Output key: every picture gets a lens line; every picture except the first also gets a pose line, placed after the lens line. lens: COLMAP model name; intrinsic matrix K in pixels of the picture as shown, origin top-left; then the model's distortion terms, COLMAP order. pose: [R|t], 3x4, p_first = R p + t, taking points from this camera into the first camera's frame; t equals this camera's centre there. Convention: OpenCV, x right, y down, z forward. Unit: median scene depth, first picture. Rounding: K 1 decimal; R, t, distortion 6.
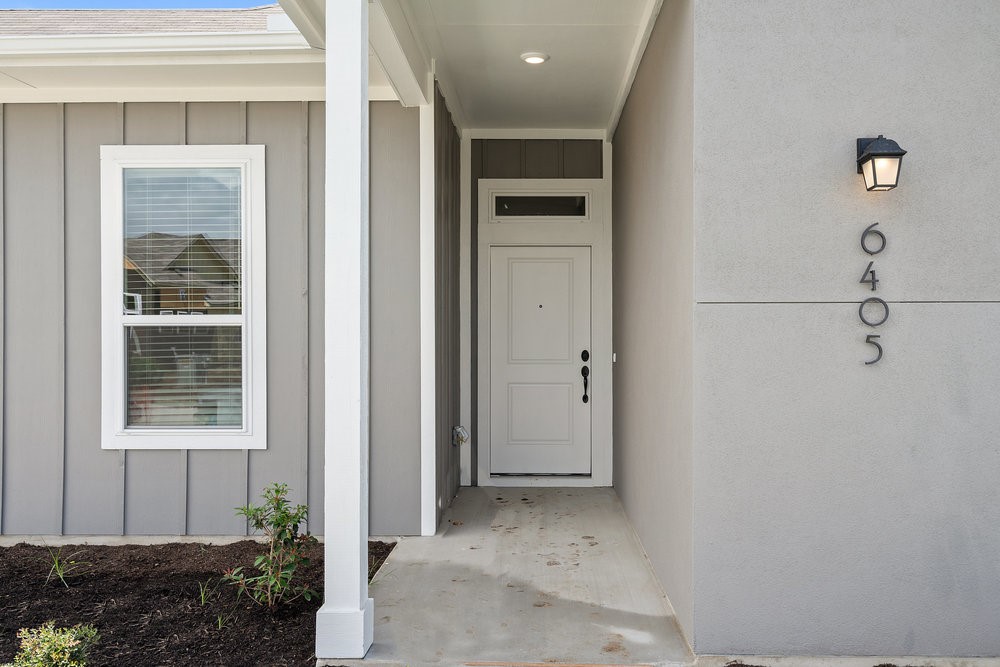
lens RADIAL K [[864.6, 0, 500.0], [0, 864.6, 333.5], [0, 0, 1]] dist [0.008855, 0.003496]
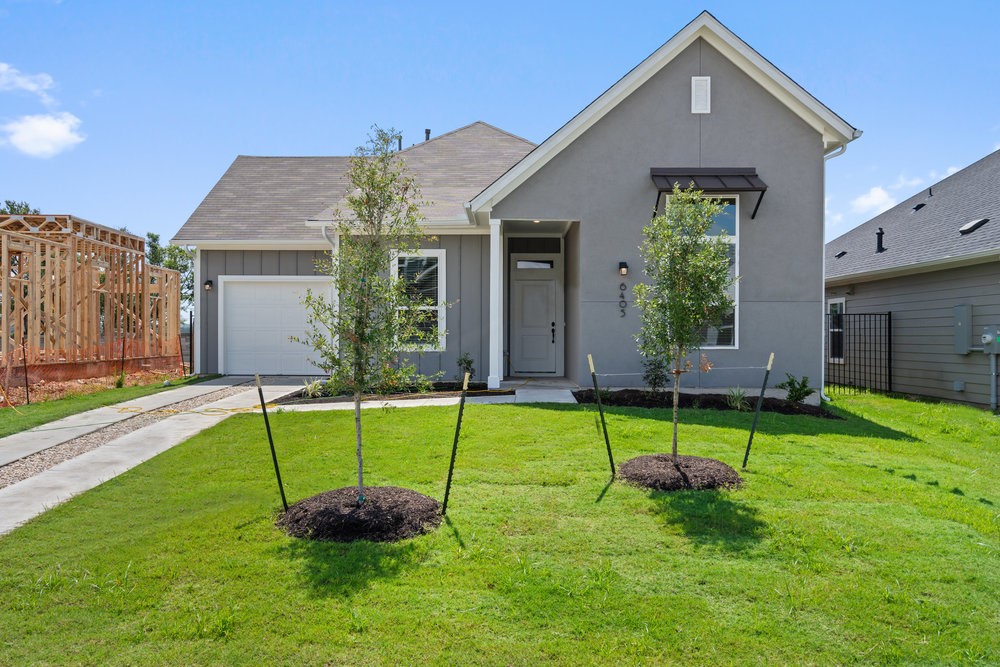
lens RADIAL K [[773.6, 0, 477.2], [0, 773.6, 333.8], [0, 0, 1]] dist [-0.001681, 0.004091]
pose [[0.999995, 0.002867, 0.001461, -0.166602], [-0.002864, 0.999994, -0.001742, 0.076982], [-0.001466, 0.001738, 0.999997, -1.655557]]
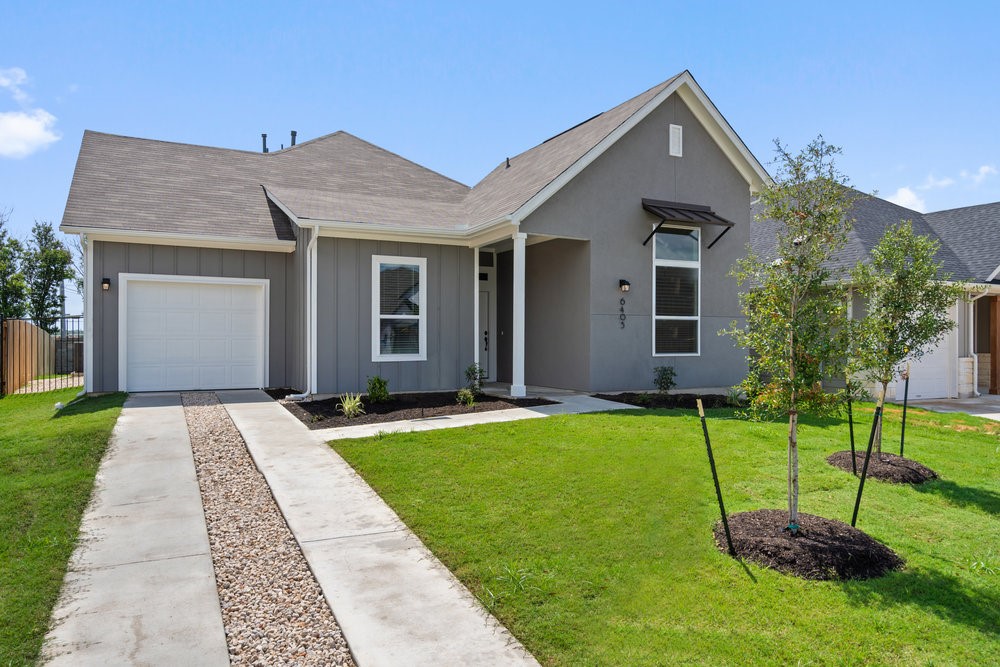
lens RADIAL K [[682.6, 0, 500.0], [0, 682.6, 333.5], [0, 0, 1]] dist [0.007316, 0.000774]
pose [[0.875182, 0.005426, 0.483764, -1.178139], [-0.001751, 0.999966, -0.008047, 0.057770], [-0.483791, 0.006195, 0.875162, -1.161466]]
